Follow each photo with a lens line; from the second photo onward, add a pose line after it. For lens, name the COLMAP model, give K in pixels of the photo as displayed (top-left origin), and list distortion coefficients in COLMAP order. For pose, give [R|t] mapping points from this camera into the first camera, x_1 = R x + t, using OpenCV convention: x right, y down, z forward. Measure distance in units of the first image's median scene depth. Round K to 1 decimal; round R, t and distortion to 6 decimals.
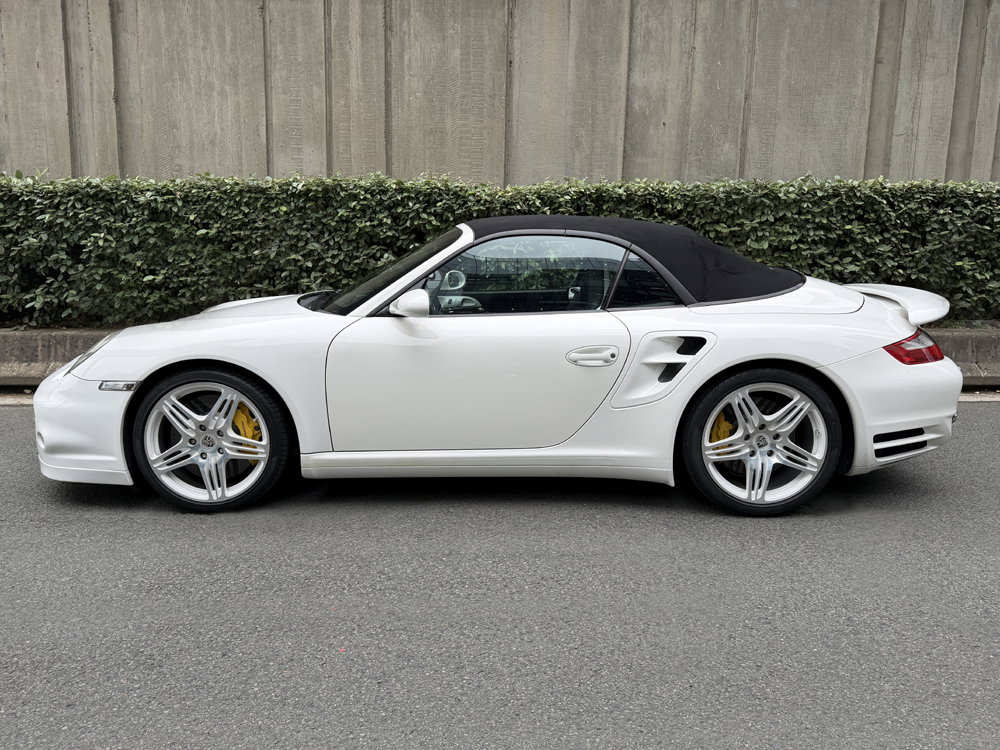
lens RADIAL K [[788.6, 0, 500.0], [0, 788.6, 375.0], [0, 0, 1]] dist [0.090412, -0.172071]
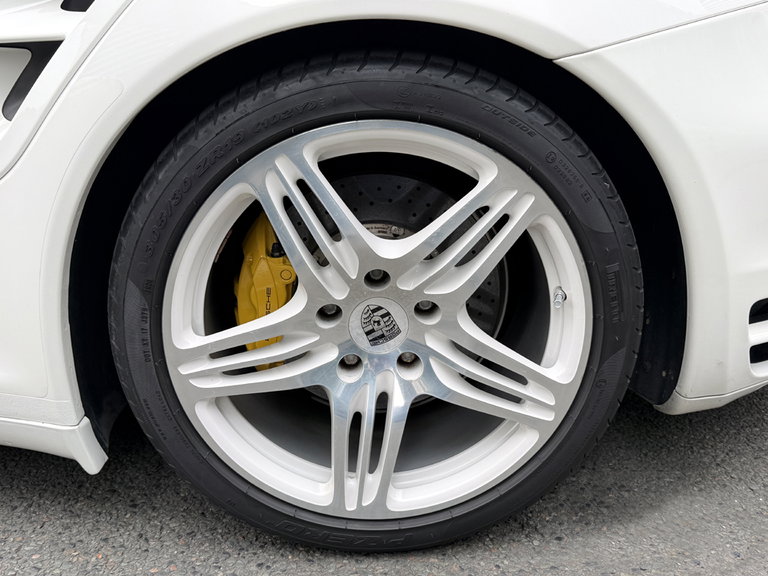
lens RADIAL K [[750.2, 0, 384.0], [0, 750.2, 288.0], [0, 0, 1]] dist [0.191593, -0.444784]
pose [[0.999102, -0.021079, 0.036765, 0.319852], [0.012591, 0.975997, 0.217419, 0.008939], [-0.040466, -0.216761, 0.975386, 0.724640]]
